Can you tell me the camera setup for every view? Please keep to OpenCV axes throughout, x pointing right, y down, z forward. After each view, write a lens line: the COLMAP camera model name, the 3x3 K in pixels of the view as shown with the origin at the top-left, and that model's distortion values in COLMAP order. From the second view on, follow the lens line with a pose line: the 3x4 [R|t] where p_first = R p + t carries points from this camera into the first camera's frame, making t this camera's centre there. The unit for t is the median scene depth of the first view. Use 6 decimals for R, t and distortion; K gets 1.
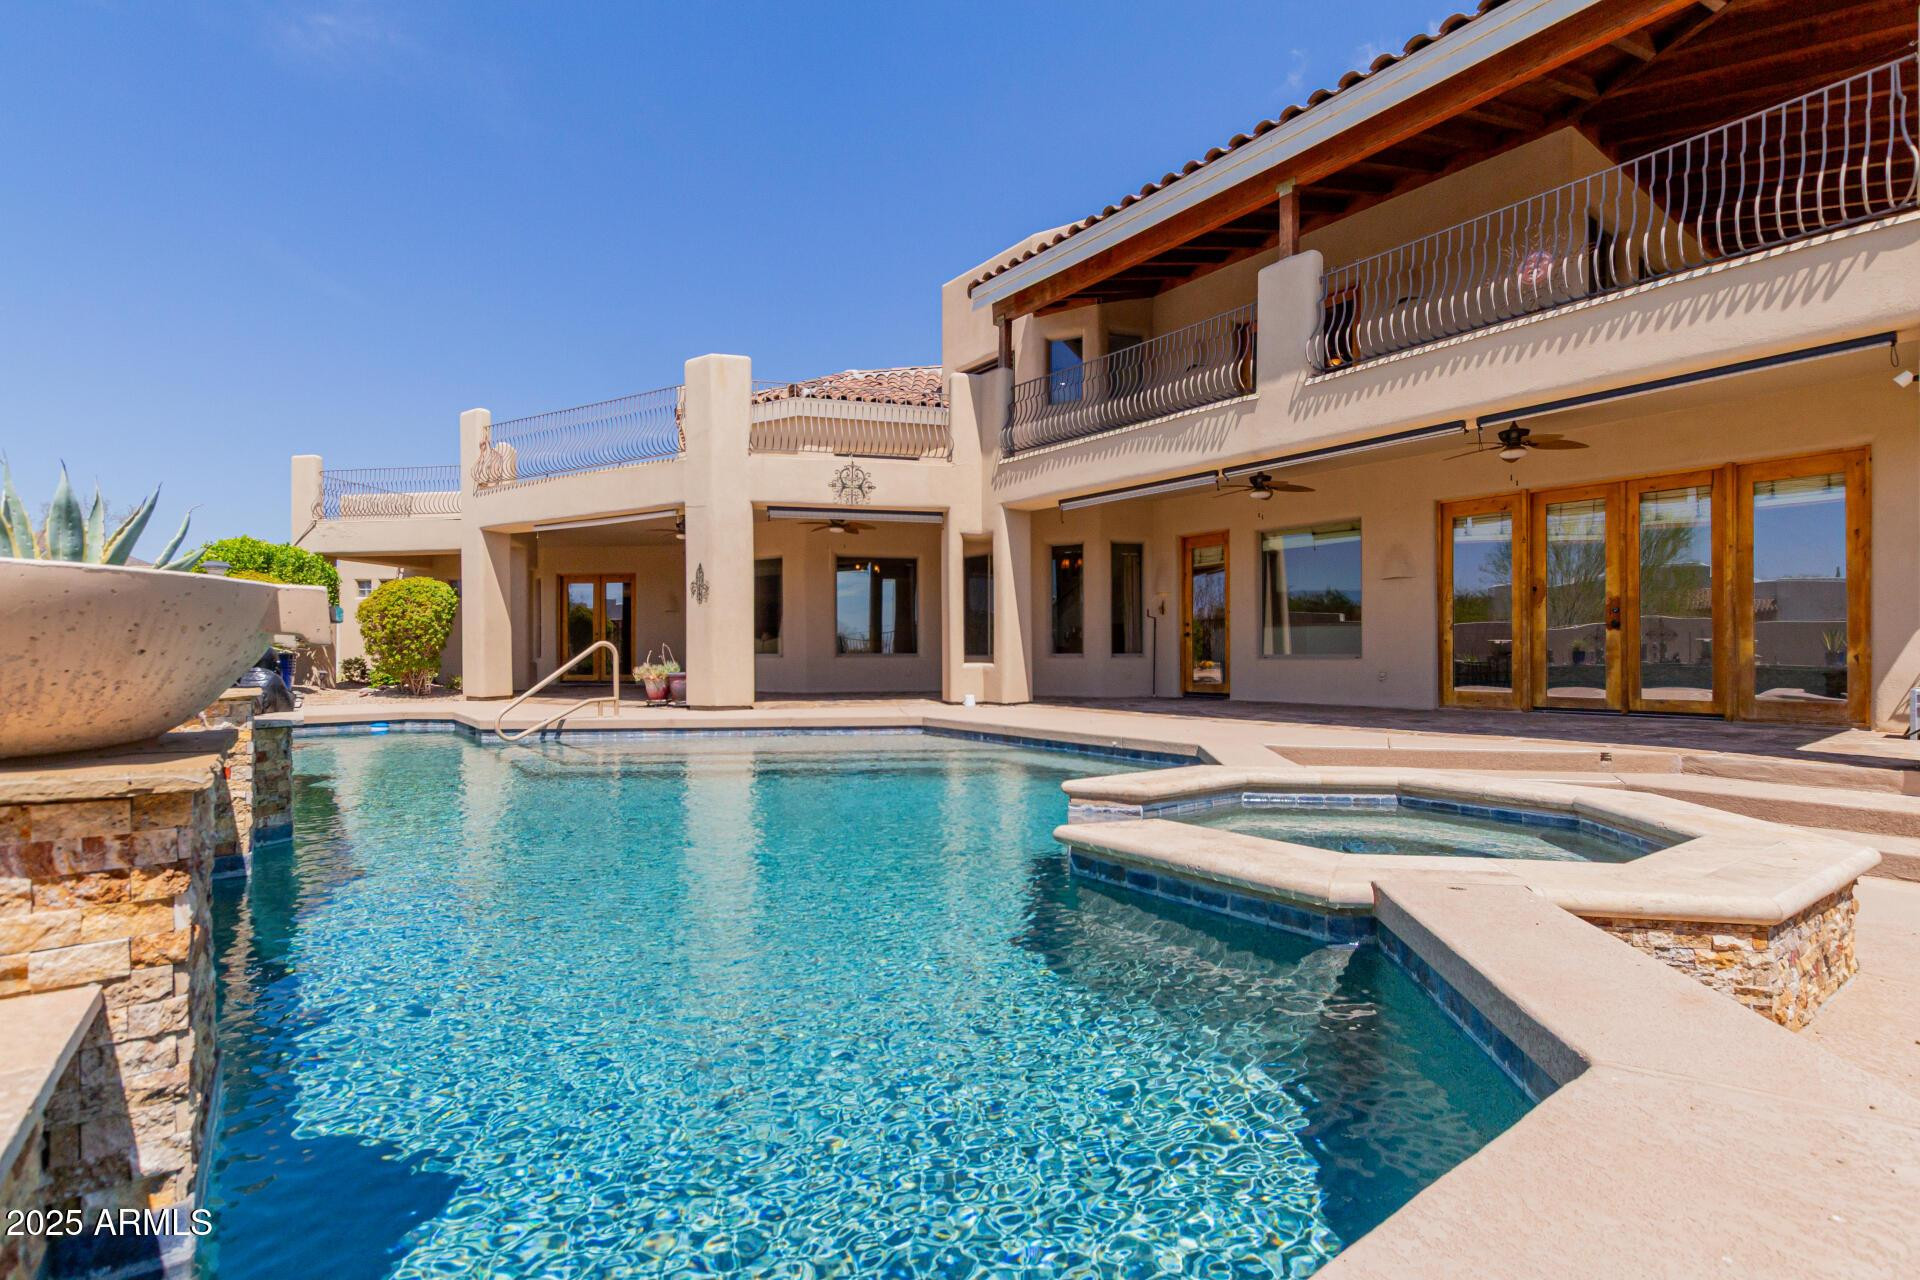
lens RADIAL K [[886.6, 0, 954.8], [0, 886.6, 648.3], [0, 0, 1]] dist [0.003193, -0.000475]
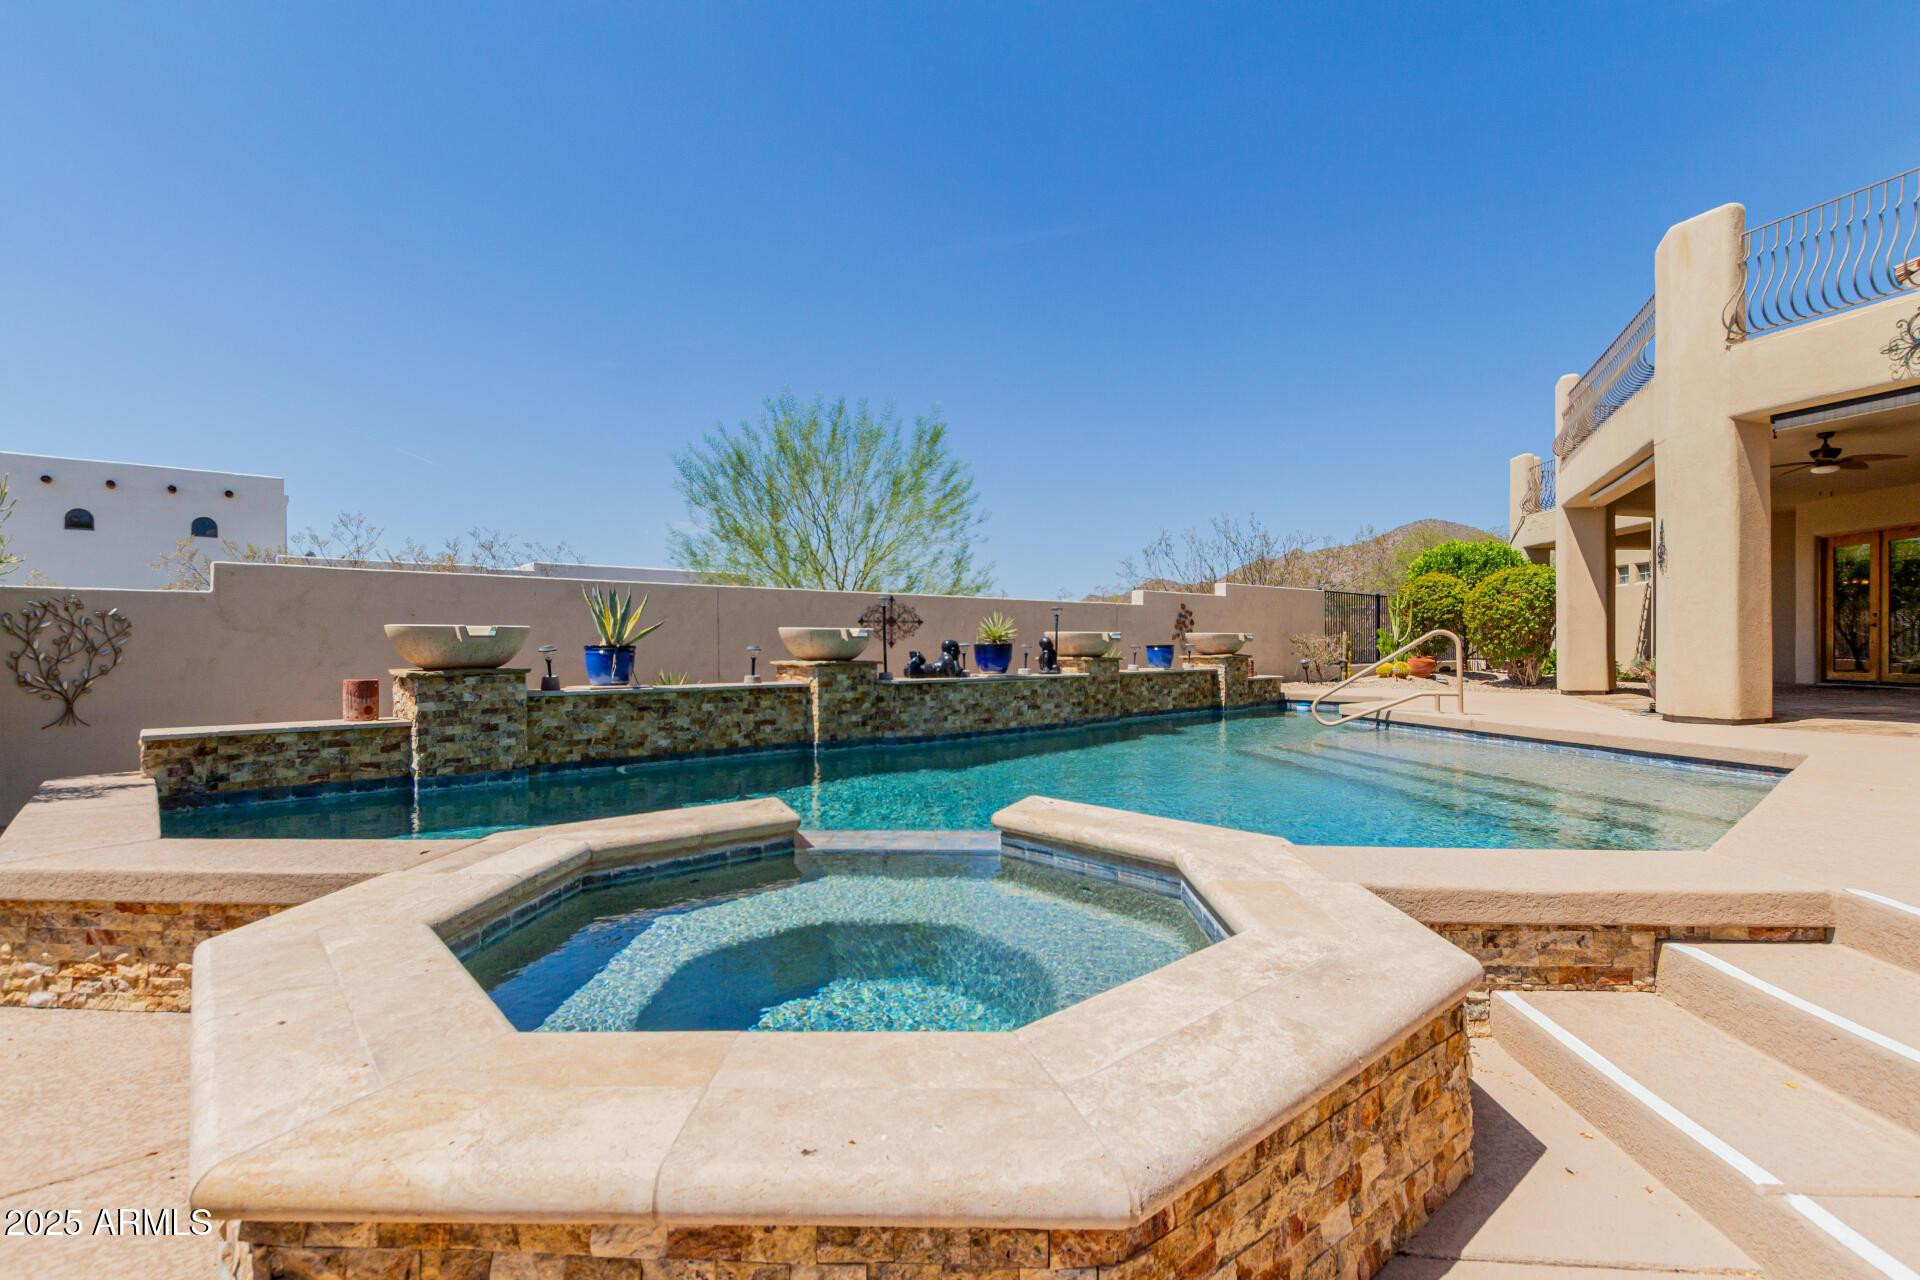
lens RADIAL K [[886.6, 0, 954.8], [0, 886.6, 648.3], [0, 0, 1]] dist [0.003193, -0.000475]
pose [[0.096856, 0.003868, -0.995291, 0.375497], [0.007943, 0.999958, 0.004659, 0.002473], [0.995267, -0.008357, 0.096821, 0.333888]]
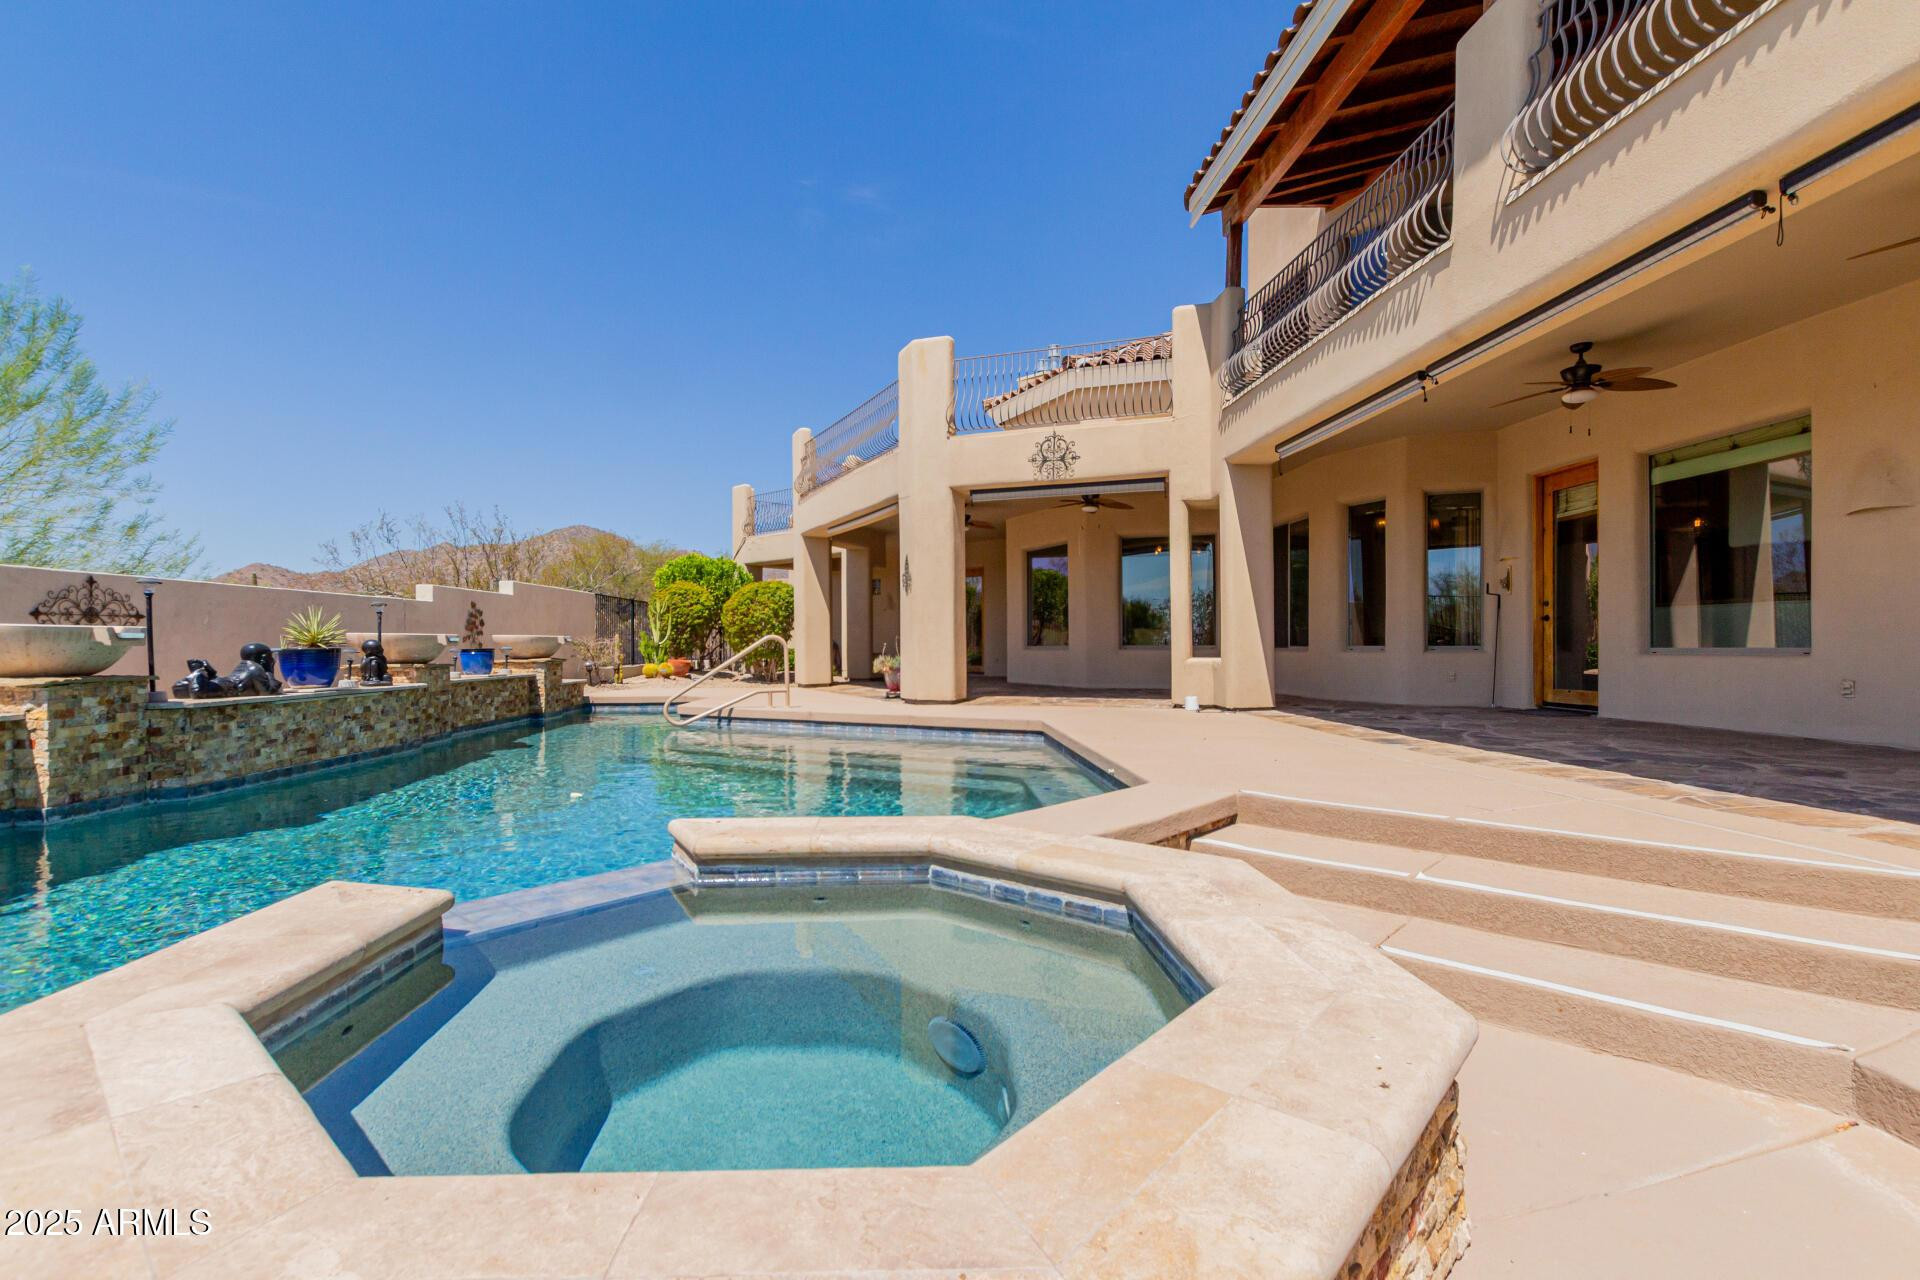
lens RADIAL K [[886.6, 0, 954.8], [0, 886.6, 648.3], [0, 0, 1]] dist [0.003193, -0.000475]
pose [[0.833246, 0.001408, -0.552901, 0.294073], [0.004865, 0.999939, 0.009877, -0.001178], [0.552881, -0.010920, 0.833189, 0.197189]]
